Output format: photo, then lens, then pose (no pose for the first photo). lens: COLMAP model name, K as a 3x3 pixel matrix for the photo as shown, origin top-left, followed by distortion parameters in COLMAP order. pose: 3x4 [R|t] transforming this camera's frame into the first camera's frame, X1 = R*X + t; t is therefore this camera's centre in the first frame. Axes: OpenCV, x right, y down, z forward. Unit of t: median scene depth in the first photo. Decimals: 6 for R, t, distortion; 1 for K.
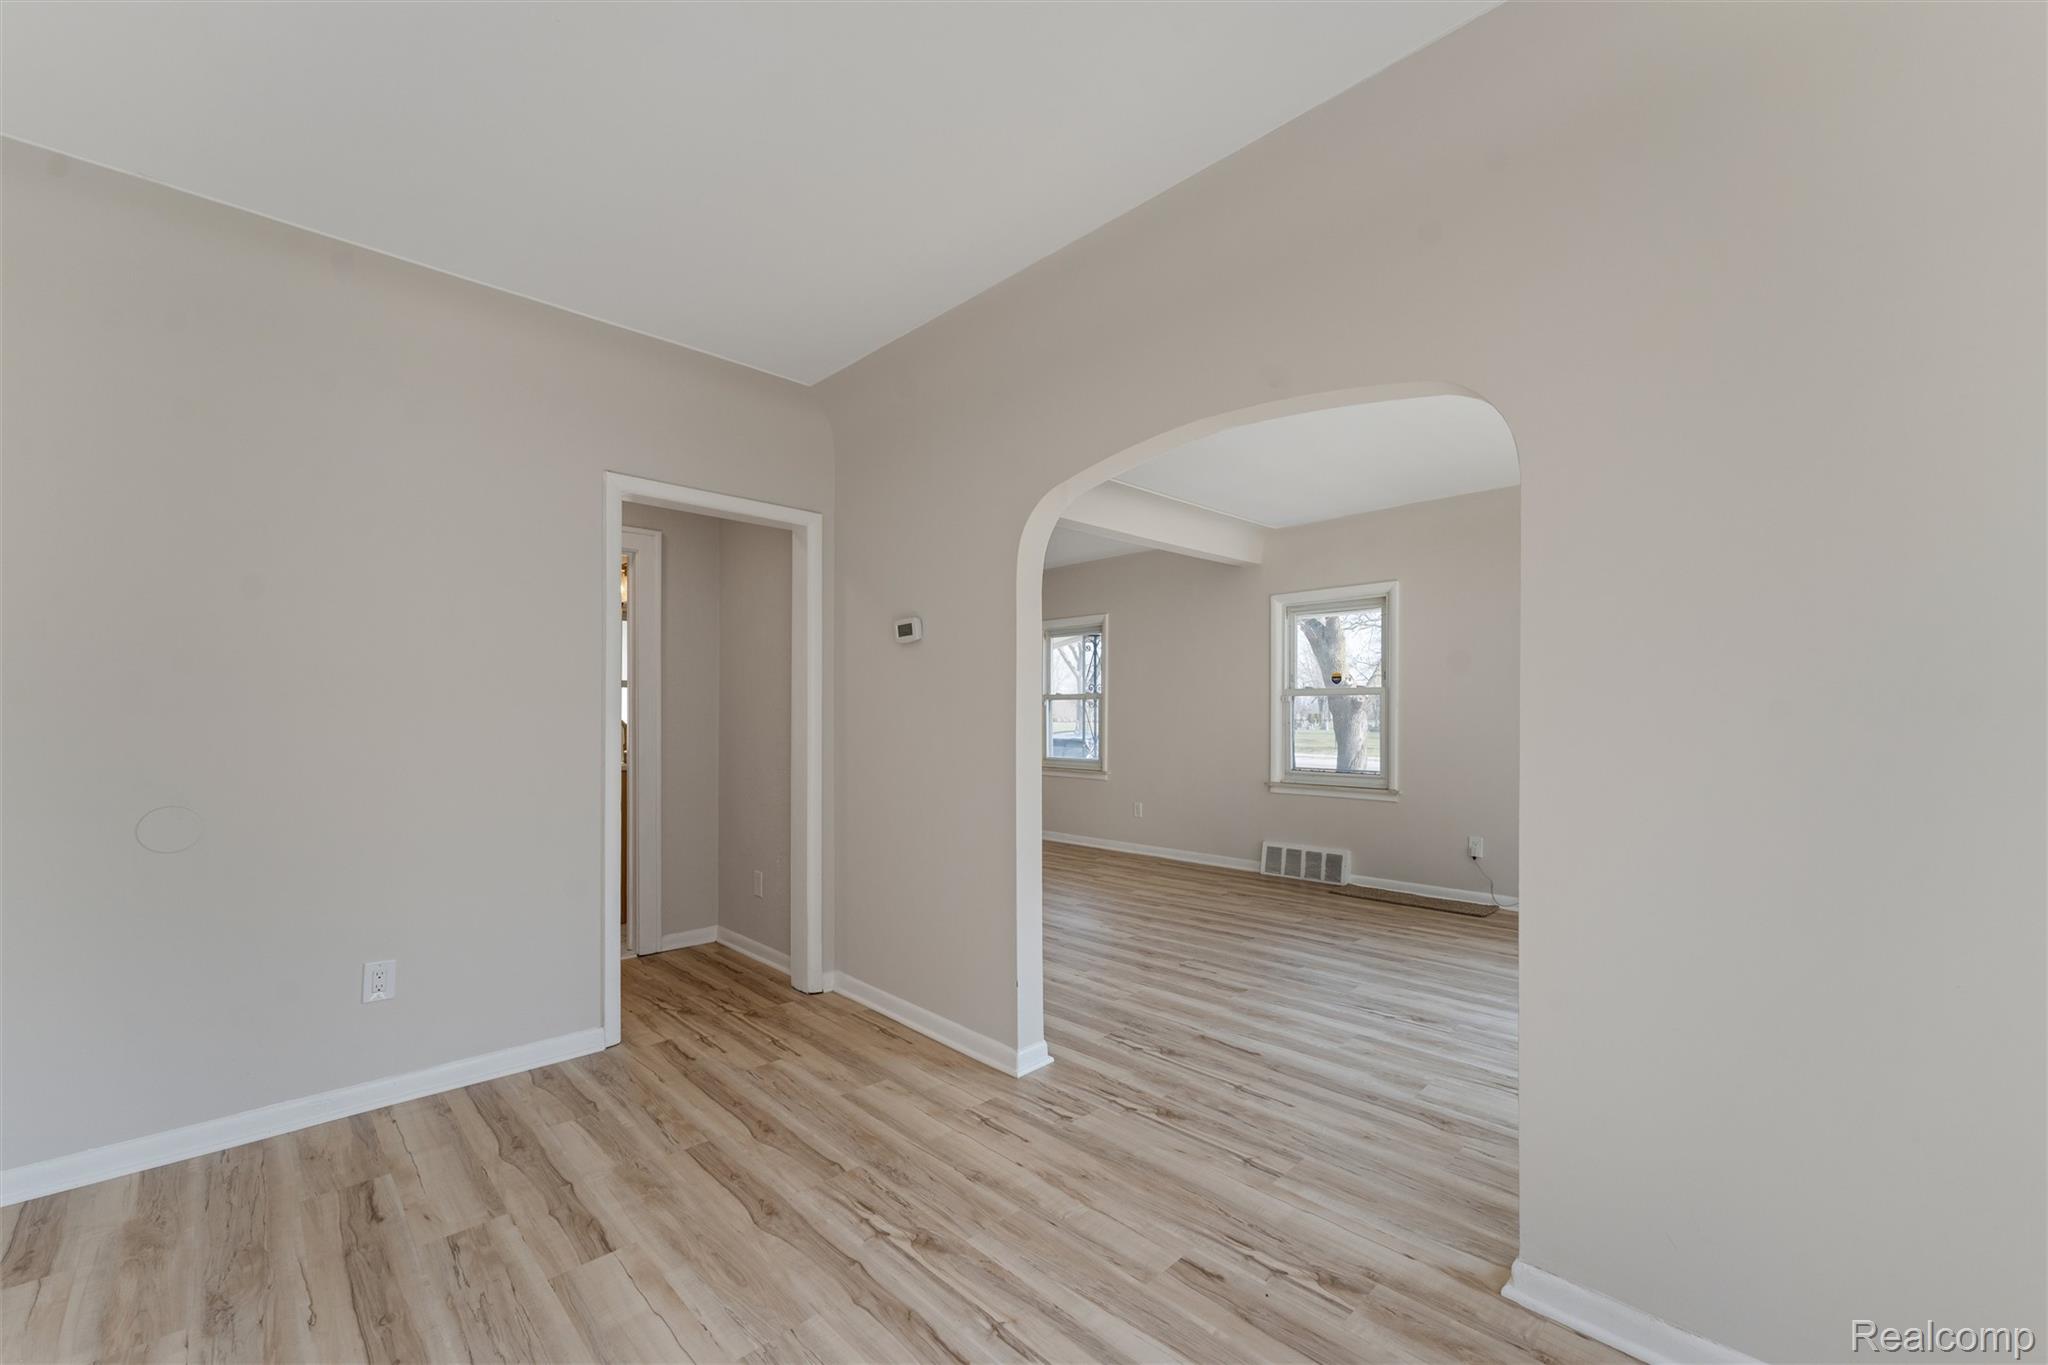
lens RADIAL K [[817.3, 0, 1024.4], [0, 817.3, 718.6], [0, 0, 1]] dist [-0.002017, -0.000085]
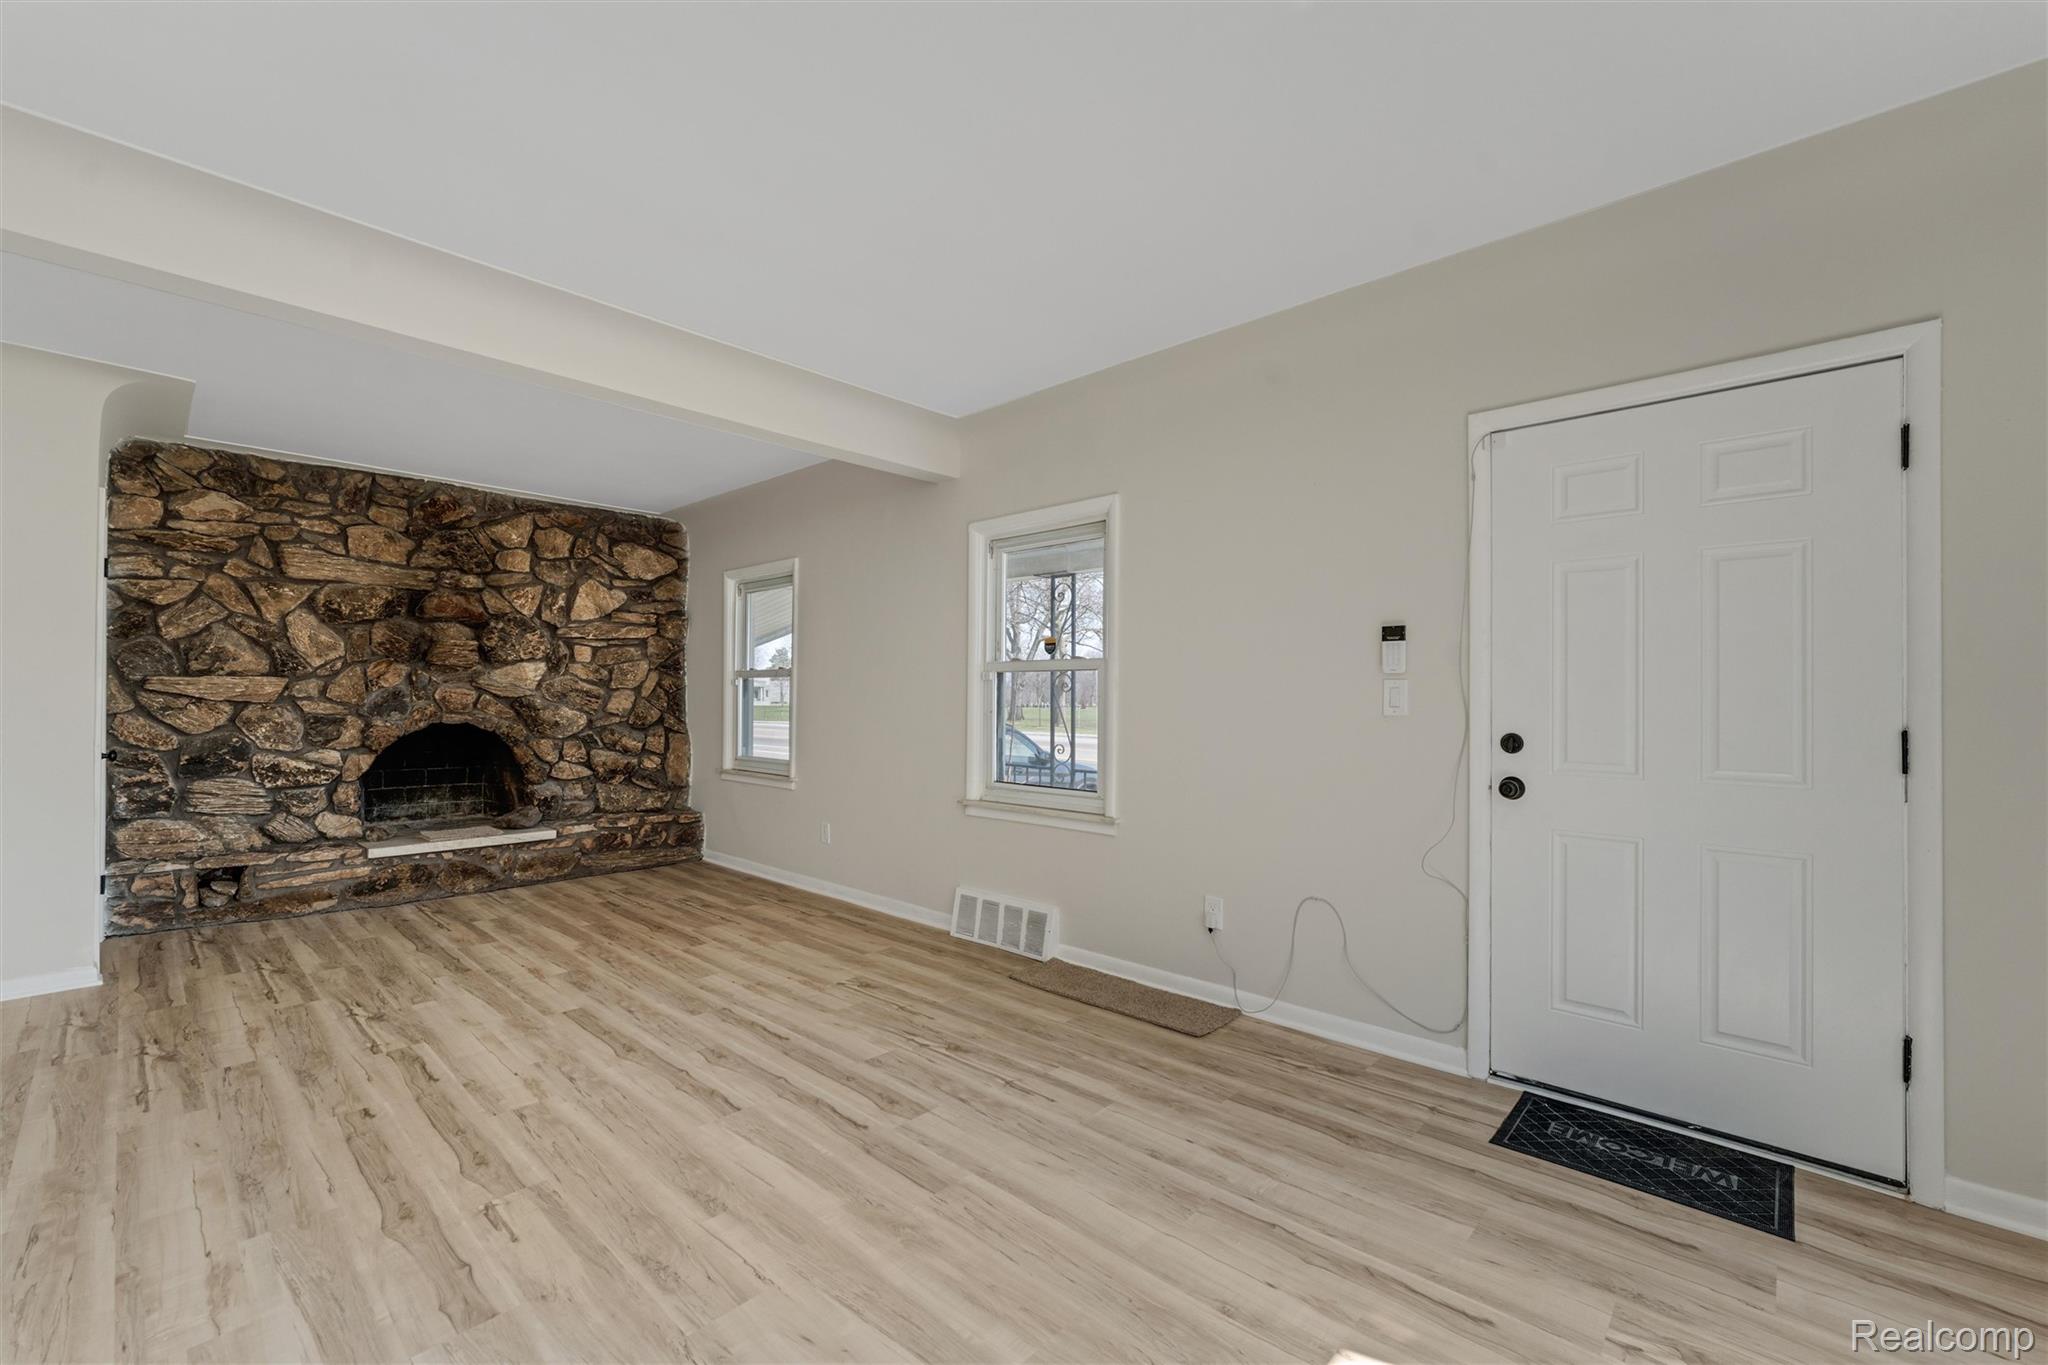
lens RADIAL K [[838.9, 0, 1019.0], [0, 838.9, 688.6], [0, 0, 1]] dist [0.000093, -0.000196]
pose [[0.998535, 0.007238, 0.053616, 0.471746], [-0.006318, 0.999830, -0.017297, -0.003122], [-0.053732, 0.016933, 0.998412, 0.465182]]
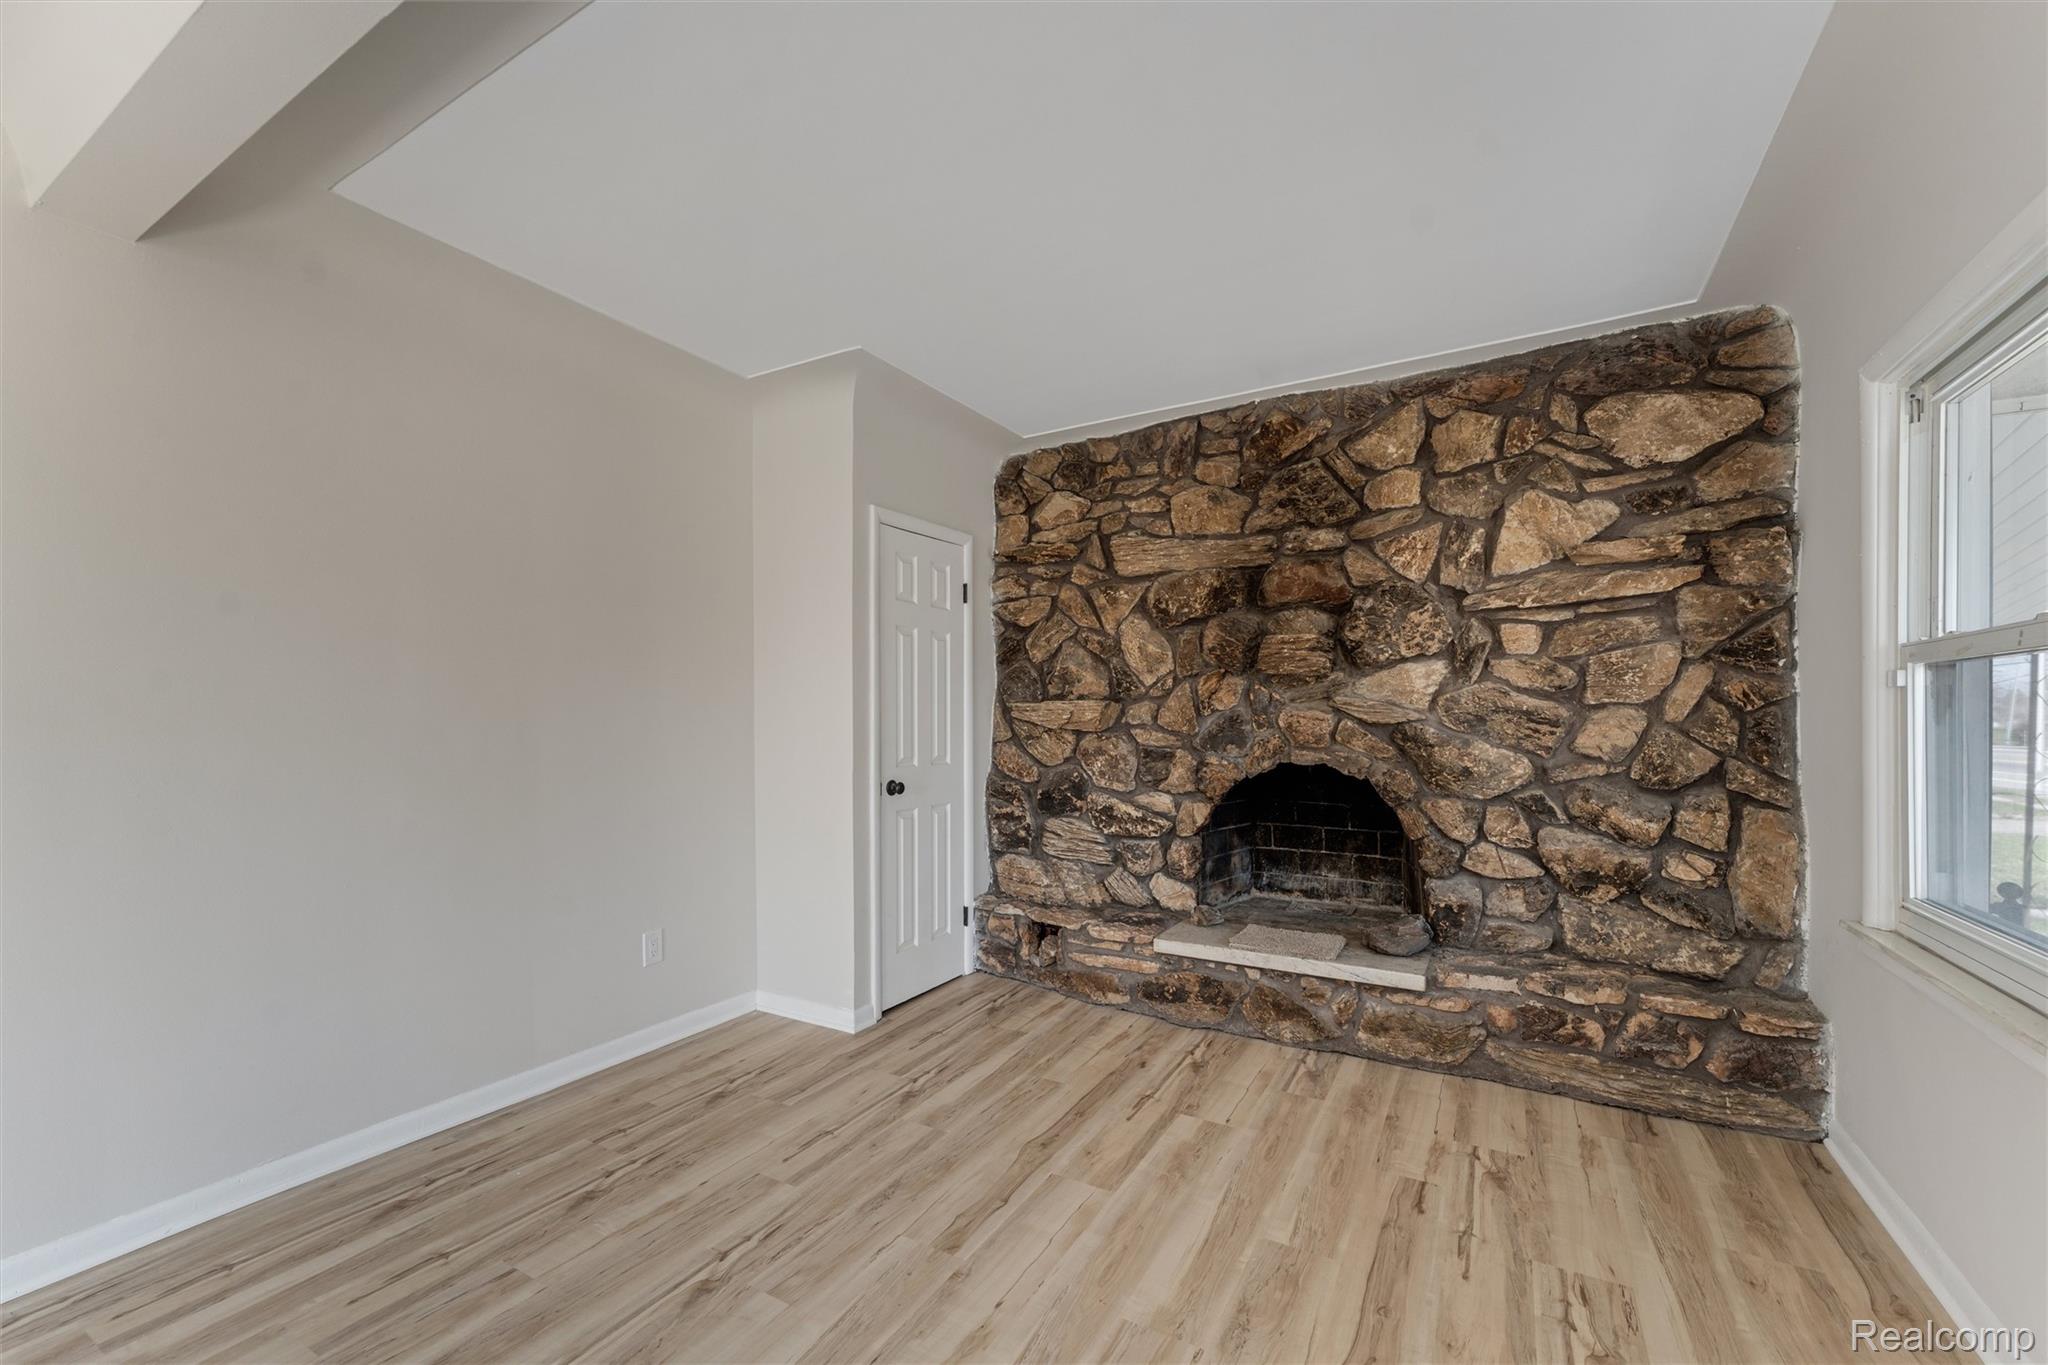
lens RADIAL K [[831.8, 0, 1016.2], [0, 831.8, 721.6], [0, 0, 1]] dist [0.000110, -0.000288]
pose [[0.269078, 0.002590, -0.963115, 0.388154], [-0.002908, 0.999994, 0.001877, -0.010030], [0.963114, 0.002296, 0.269084, 1.328421]]
